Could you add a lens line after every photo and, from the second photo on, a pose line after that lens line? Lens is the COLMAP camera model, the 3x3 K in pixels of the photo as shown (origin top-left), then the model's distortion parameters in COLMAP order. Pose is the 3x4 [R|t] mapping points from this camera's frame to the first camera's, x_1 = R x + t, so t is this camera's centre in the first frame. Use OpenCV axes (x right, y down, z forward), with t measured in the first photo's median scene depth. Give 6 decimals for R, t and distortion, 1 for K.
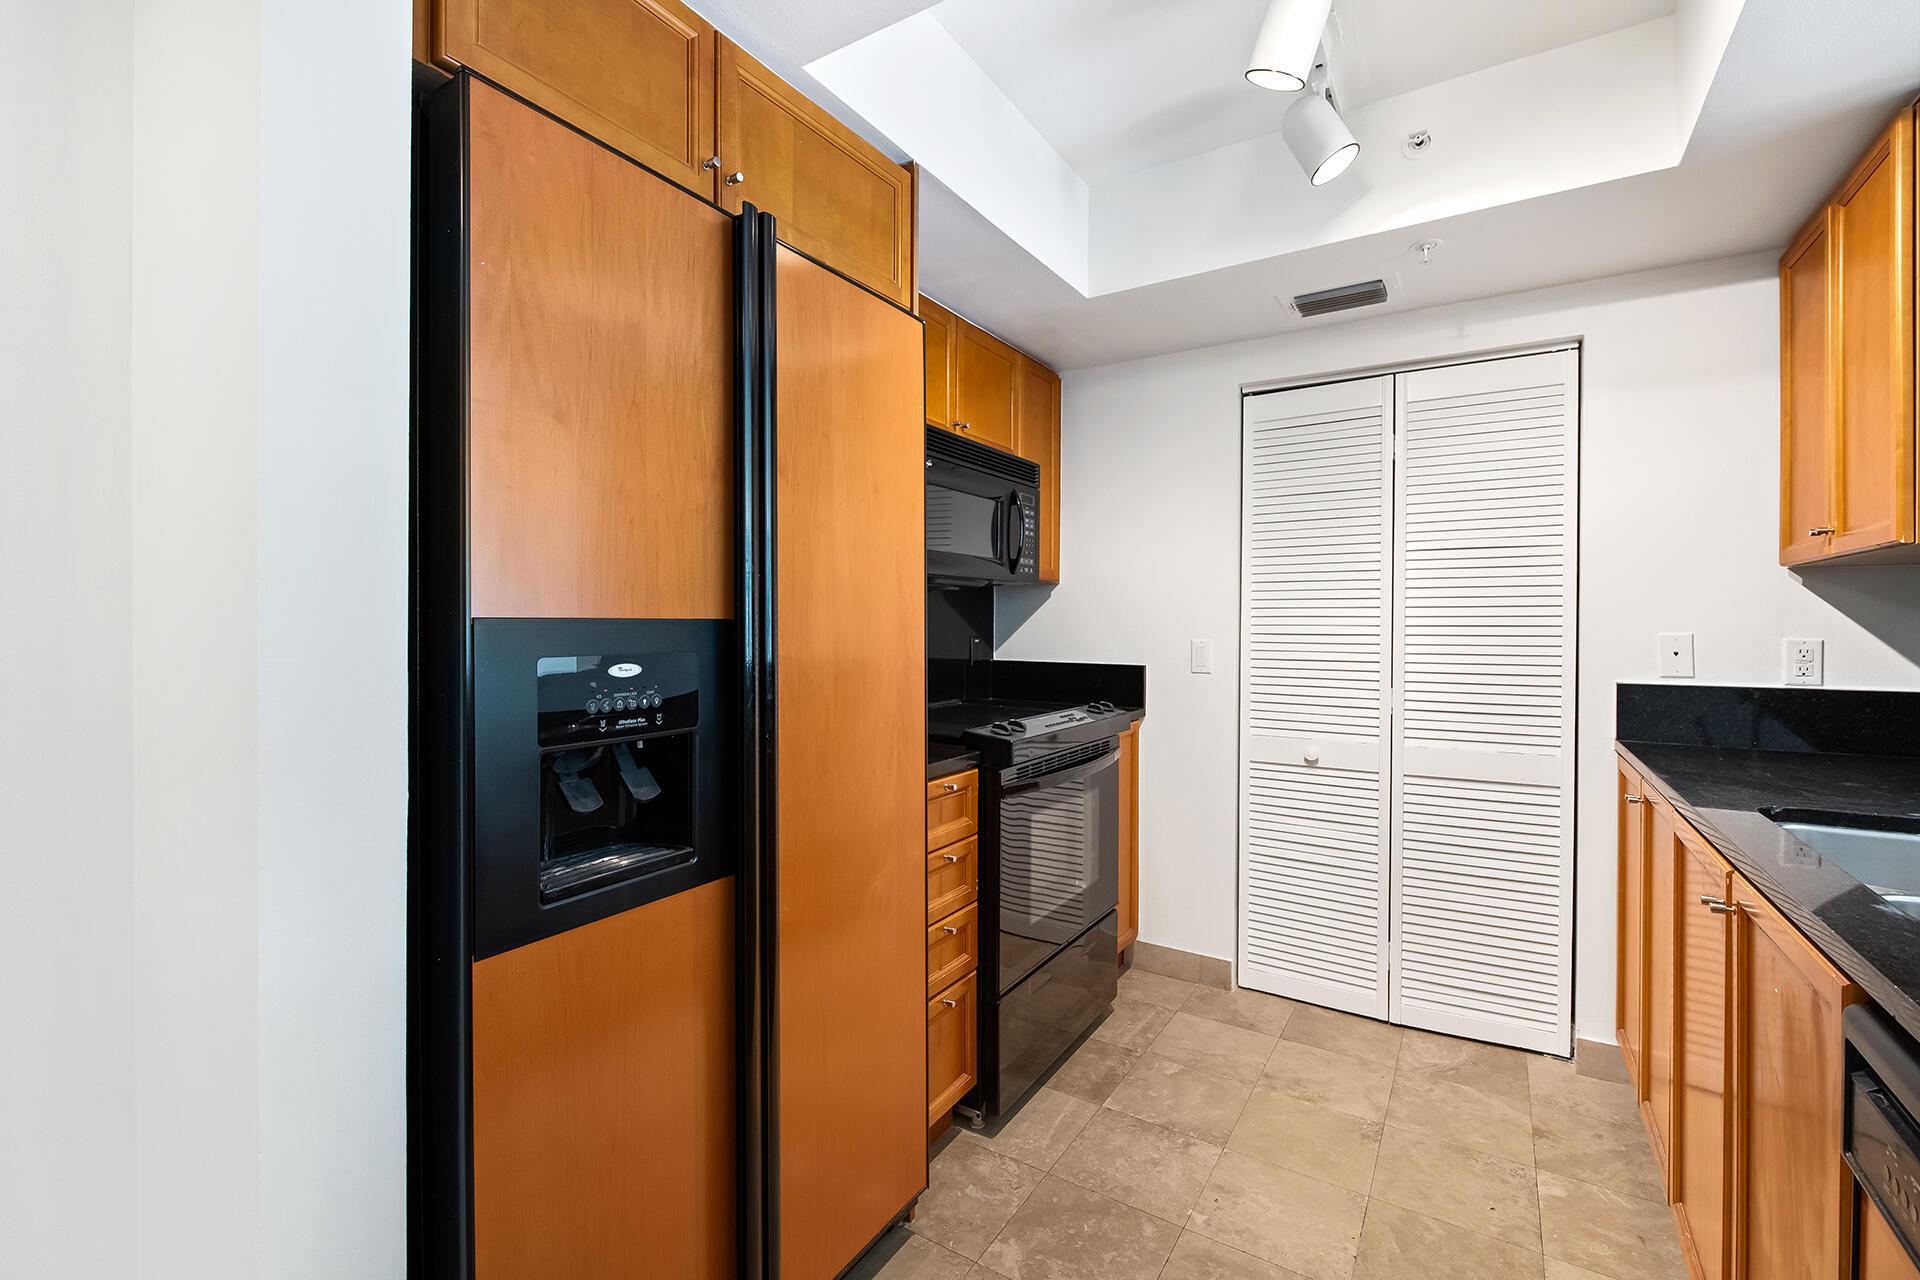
lens RADIAL K [[852.6, 0, 955.0], [0, 852.6, 638.6], [0, 0, 1]] dist [0.001516, -0.003827]
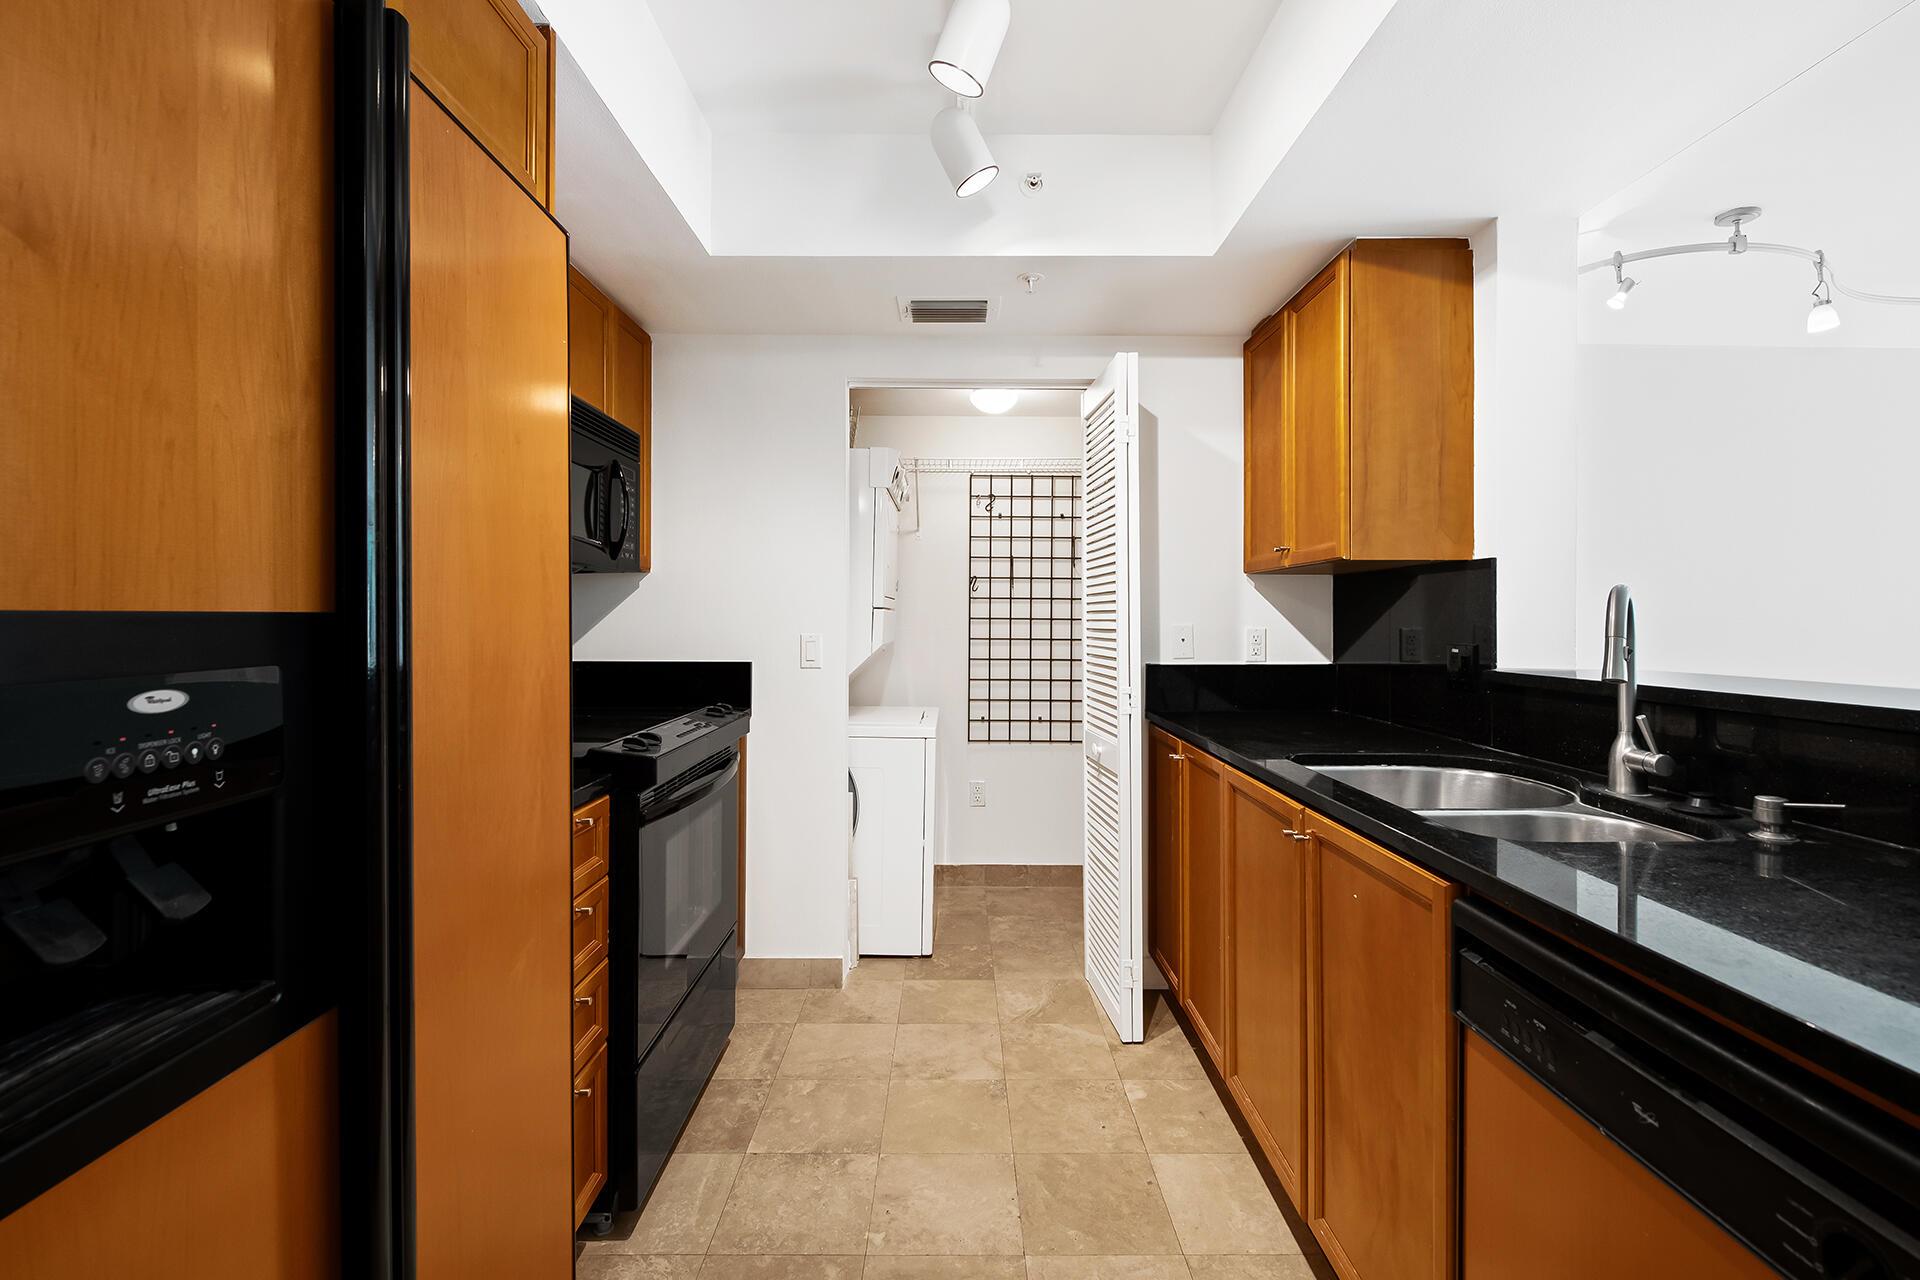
lens RADIAL K [[857.0, 0, 977.5], [0, 857.0, 623.7], [0, 0, 1]] dist [0.005620, -0.003875]
pose [[0.834289, -0.006423, 0.551289, -0.130921], [0.011807, 0.999911, -0.006218, -0.002762], [-0.551200, 0.011696, 0.834291, 0.111139]]
